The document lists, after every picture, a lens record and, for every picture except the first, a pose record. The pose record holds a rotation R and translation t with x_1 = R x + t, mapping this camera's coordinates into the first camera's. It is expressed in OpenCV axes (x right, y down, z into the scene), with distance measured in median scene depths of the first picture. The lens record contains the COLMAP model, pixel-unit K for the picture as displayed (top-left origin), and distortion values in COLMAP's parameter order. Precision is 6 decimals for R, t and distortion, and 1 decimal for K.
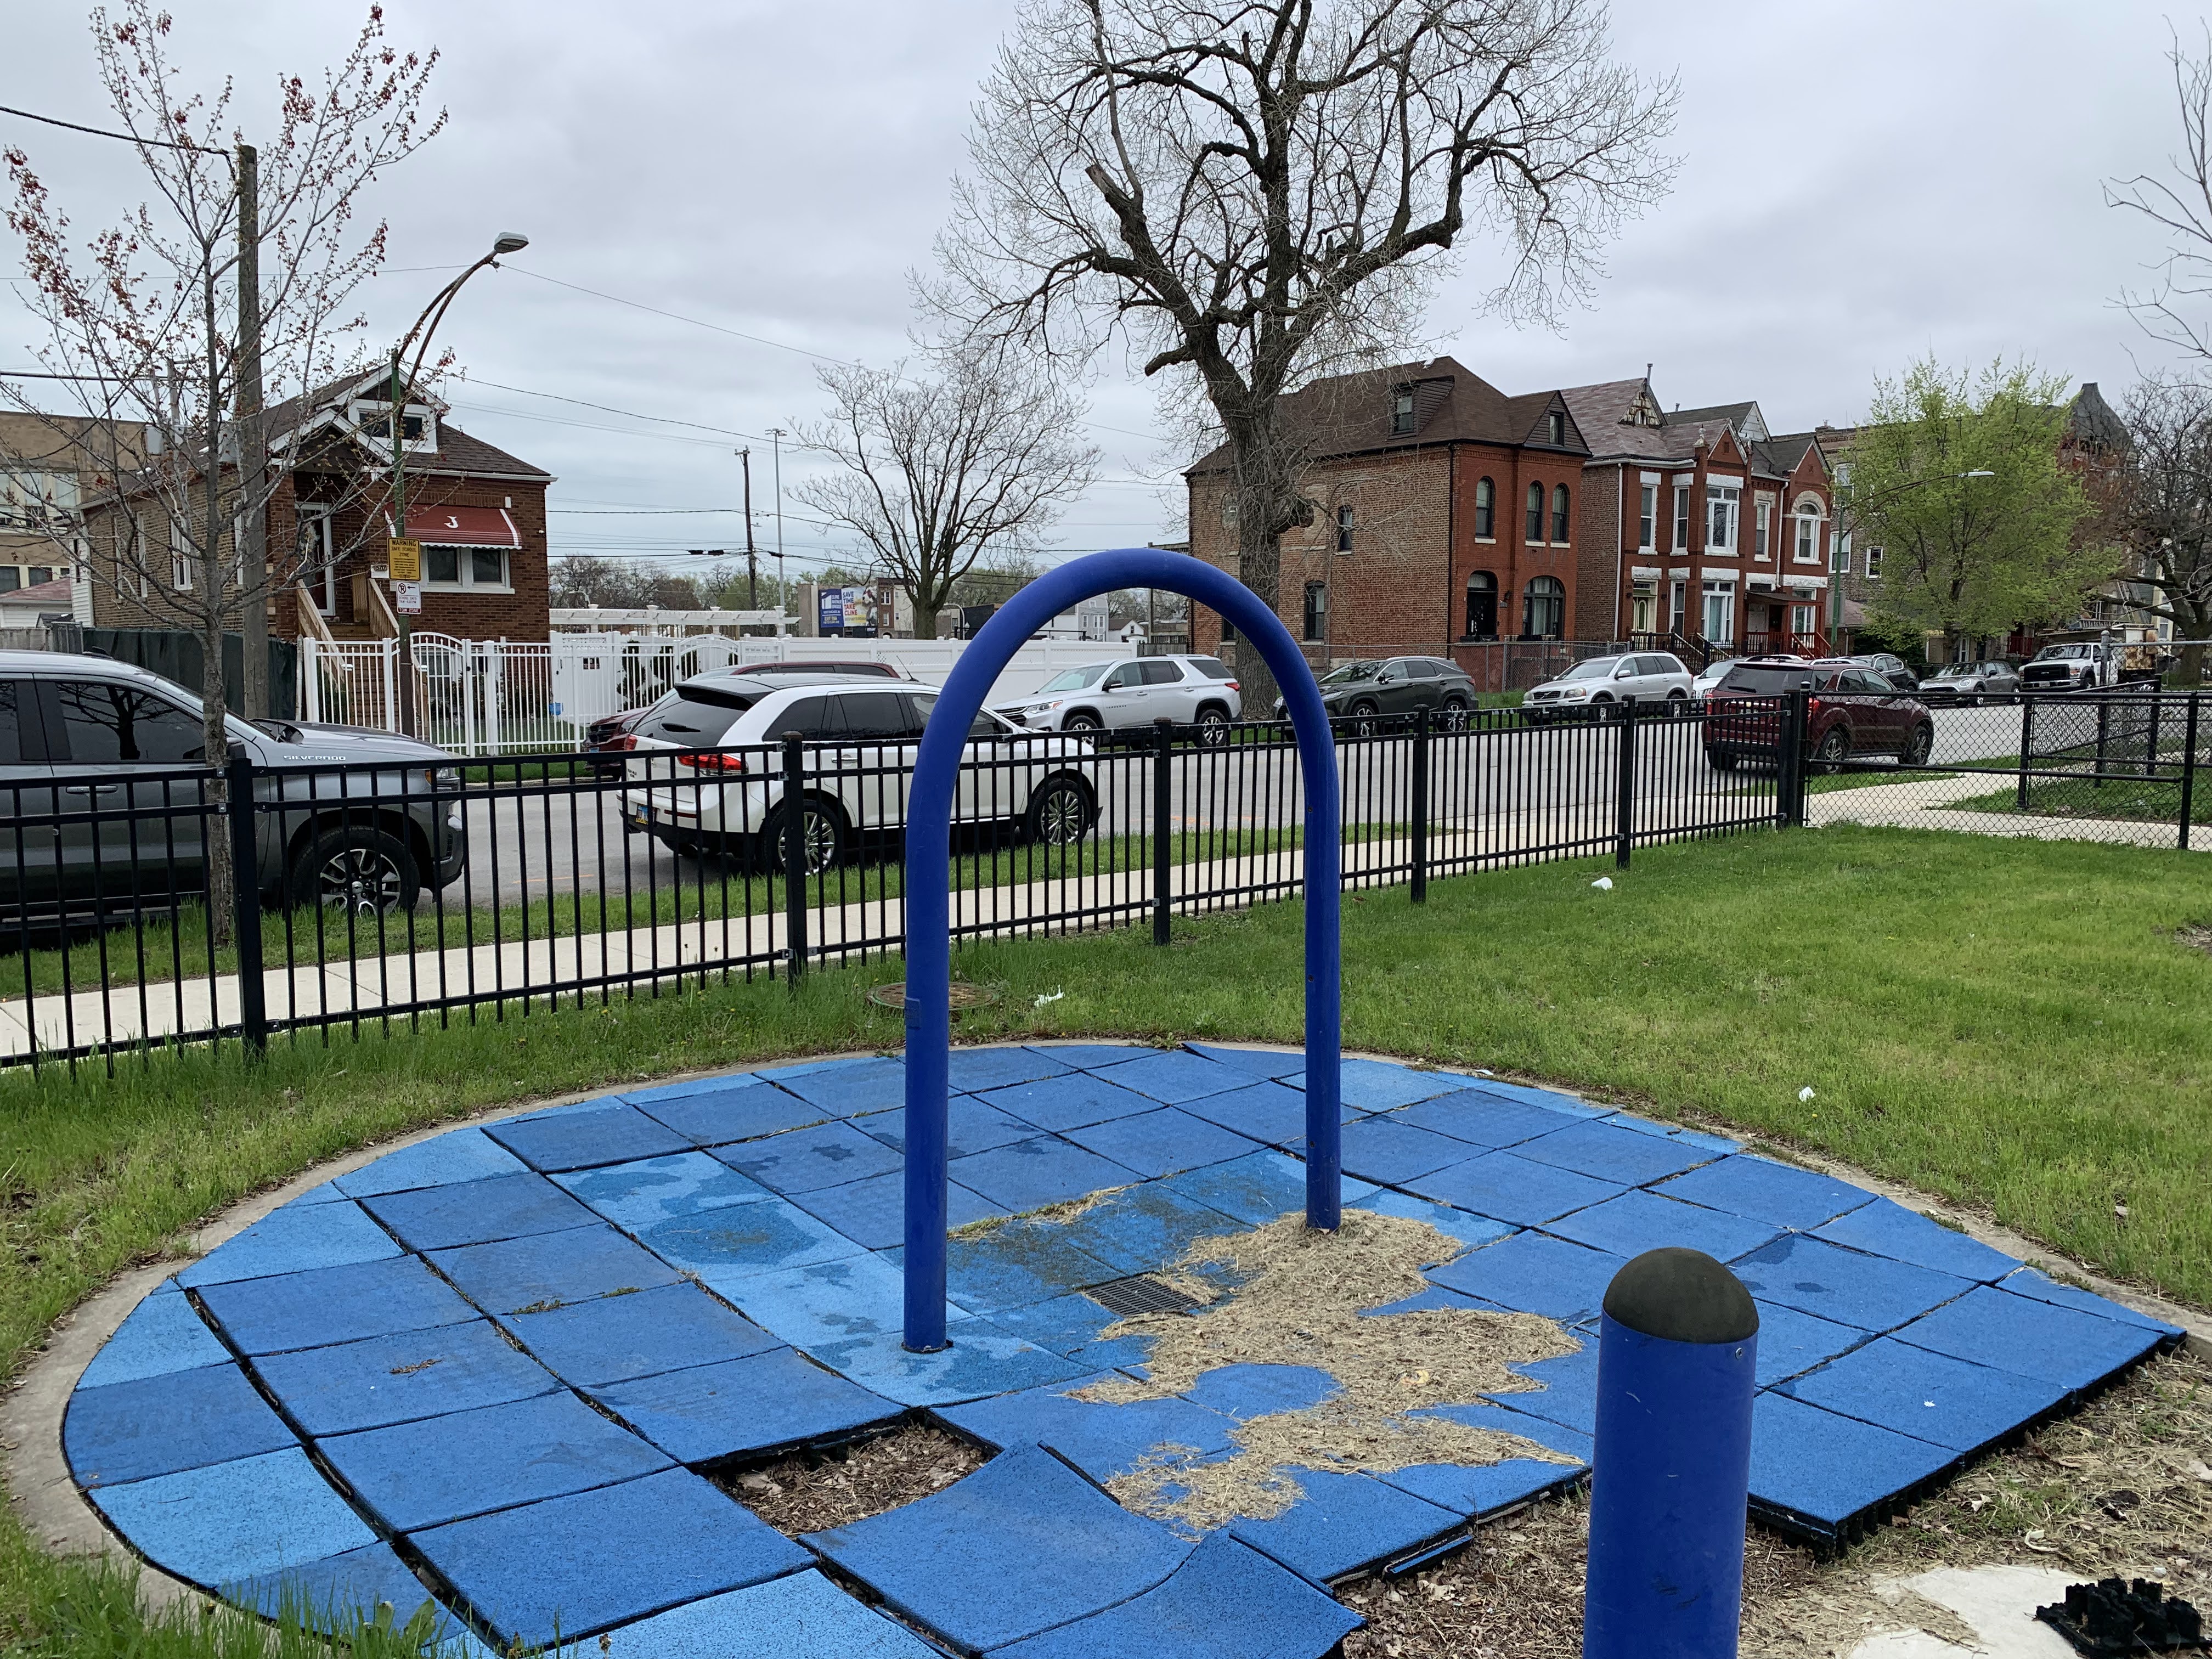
lens RADIAL K [[1688.9, 0, 1116.4], [0, 1688.9, 826.9], [0, 0, 1]] dist [0.022111, -0.013837]
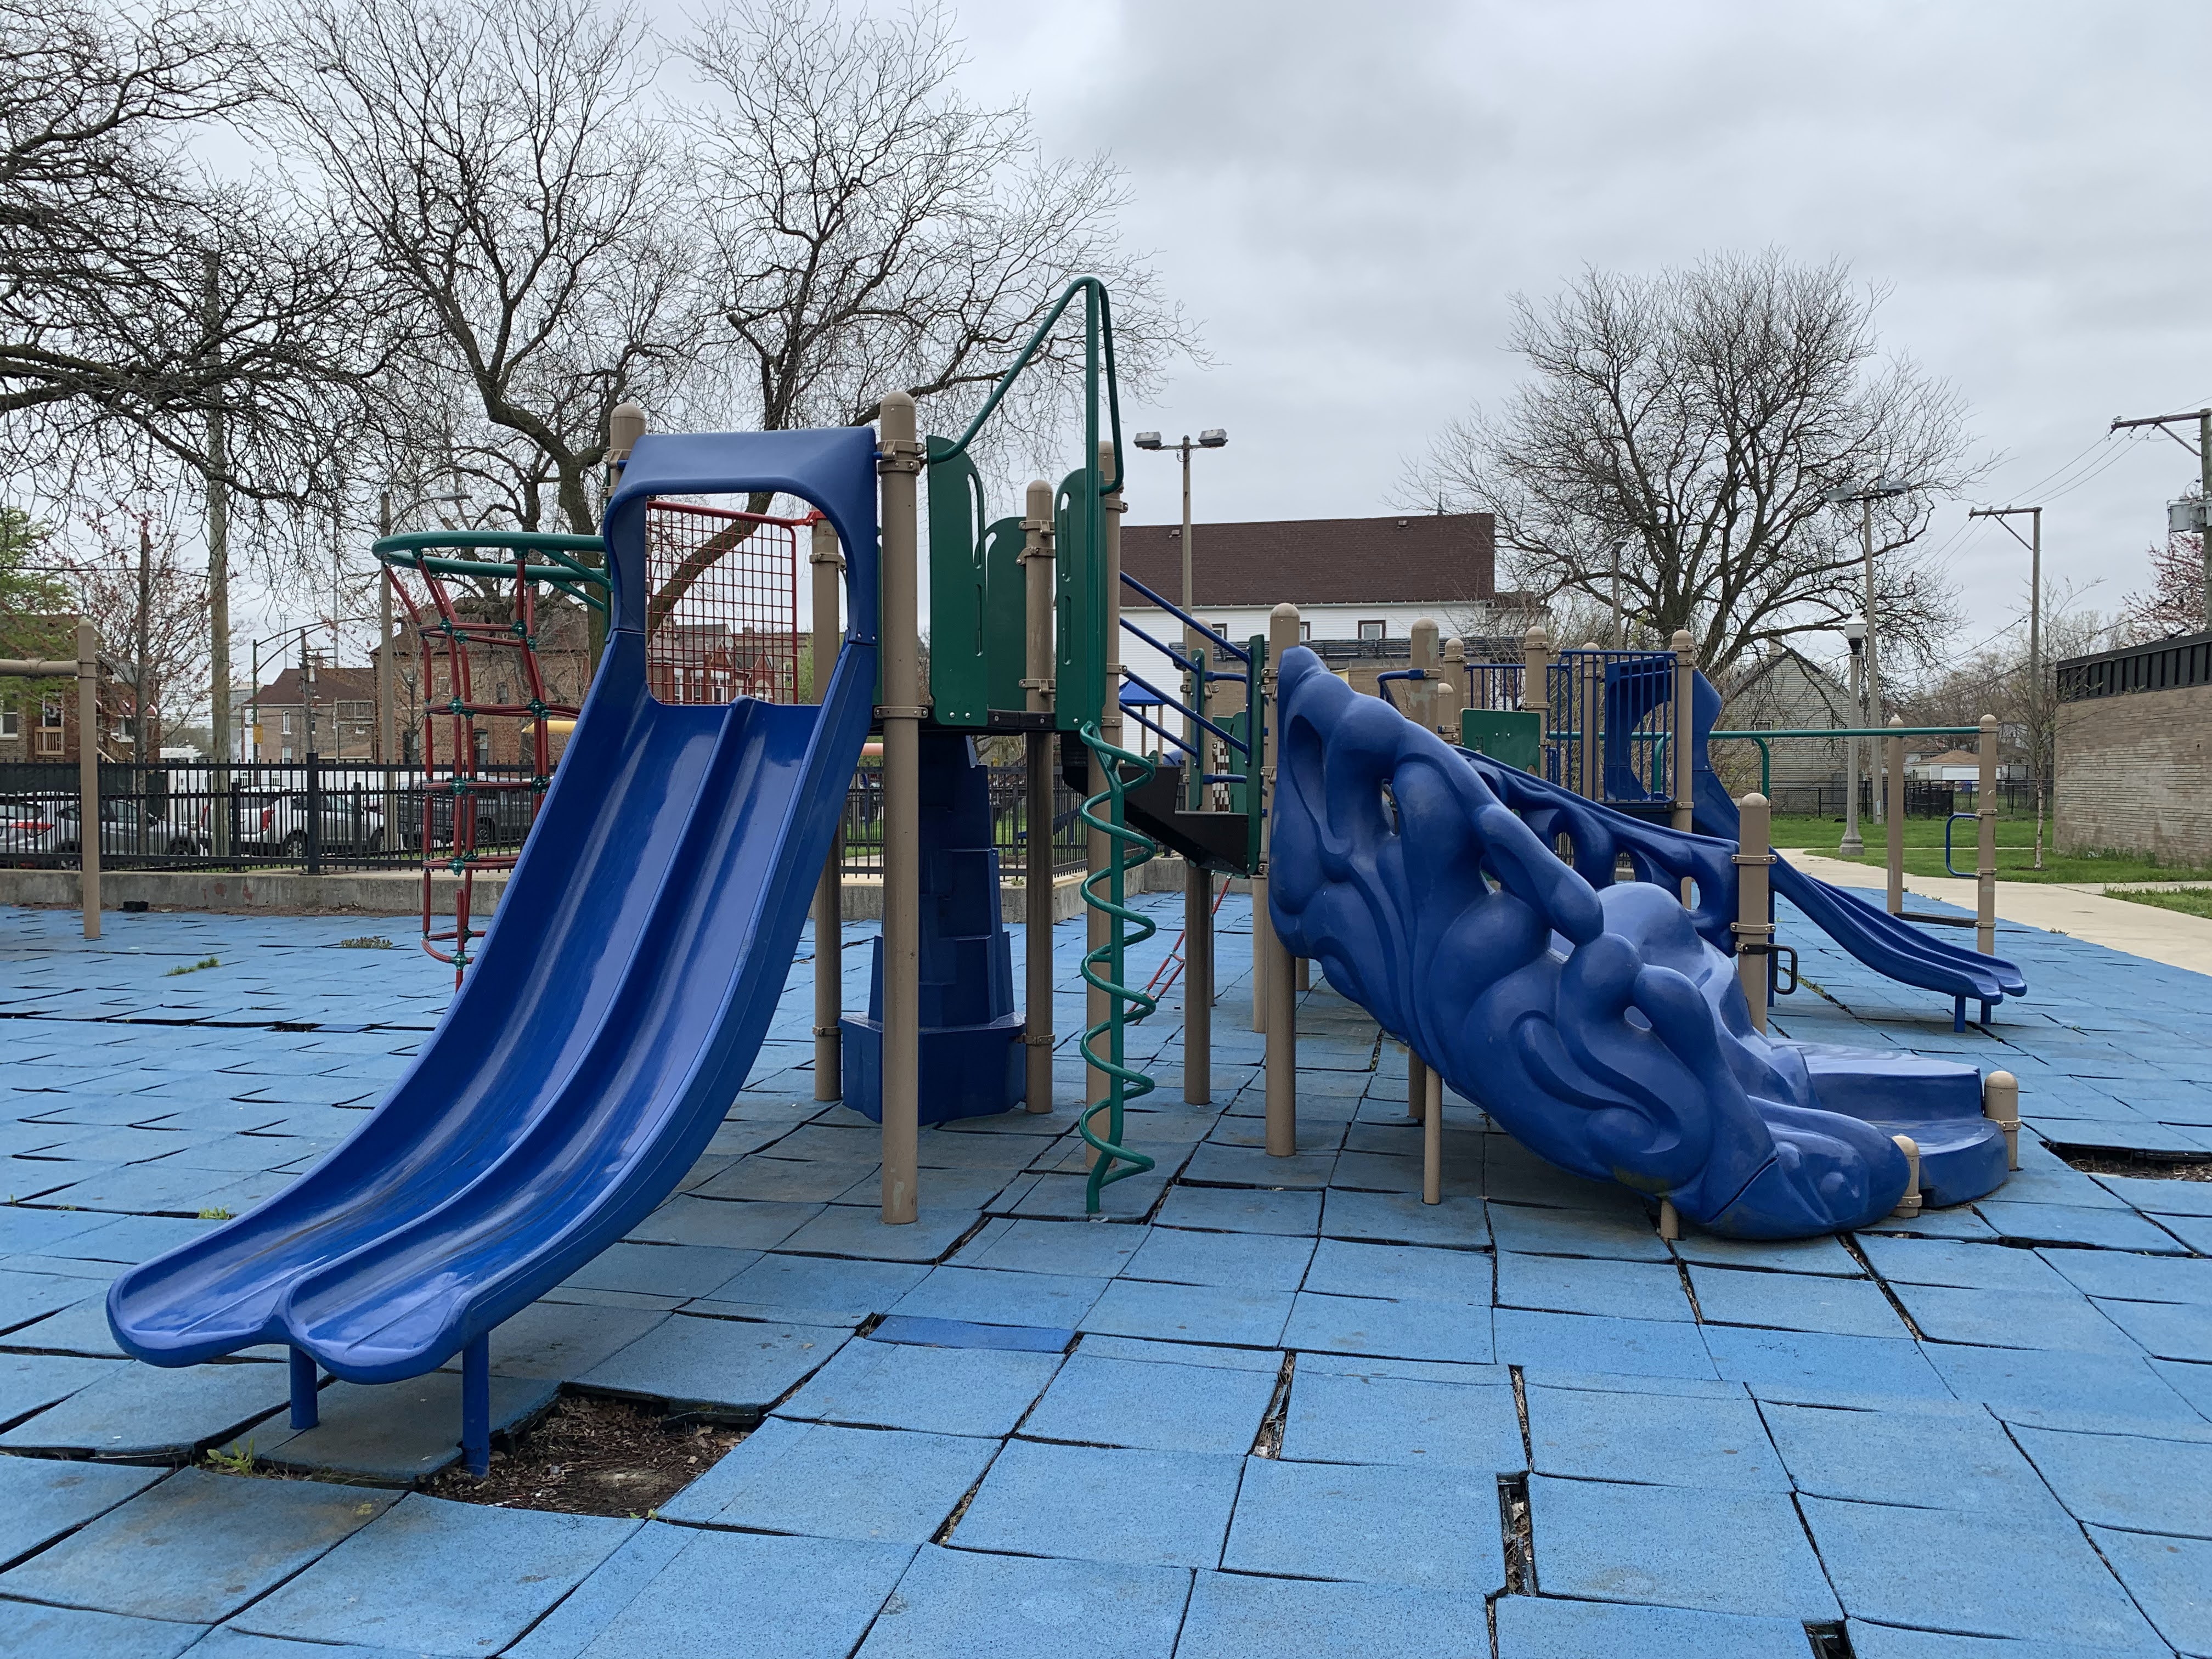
lens RADIAL K [[1688.9, 0, 1116.4], [0, 1688.9, 826.9], [0, 0, 1]] dist [0.022111, -0.013837]
pose [[0.797405, -0.015871, 0.603236, -0.378313], [0.059275, 0.996880, -0.052126, 0.063825], [-0.600526, 0.077322, 0.795858, -0.621786]]
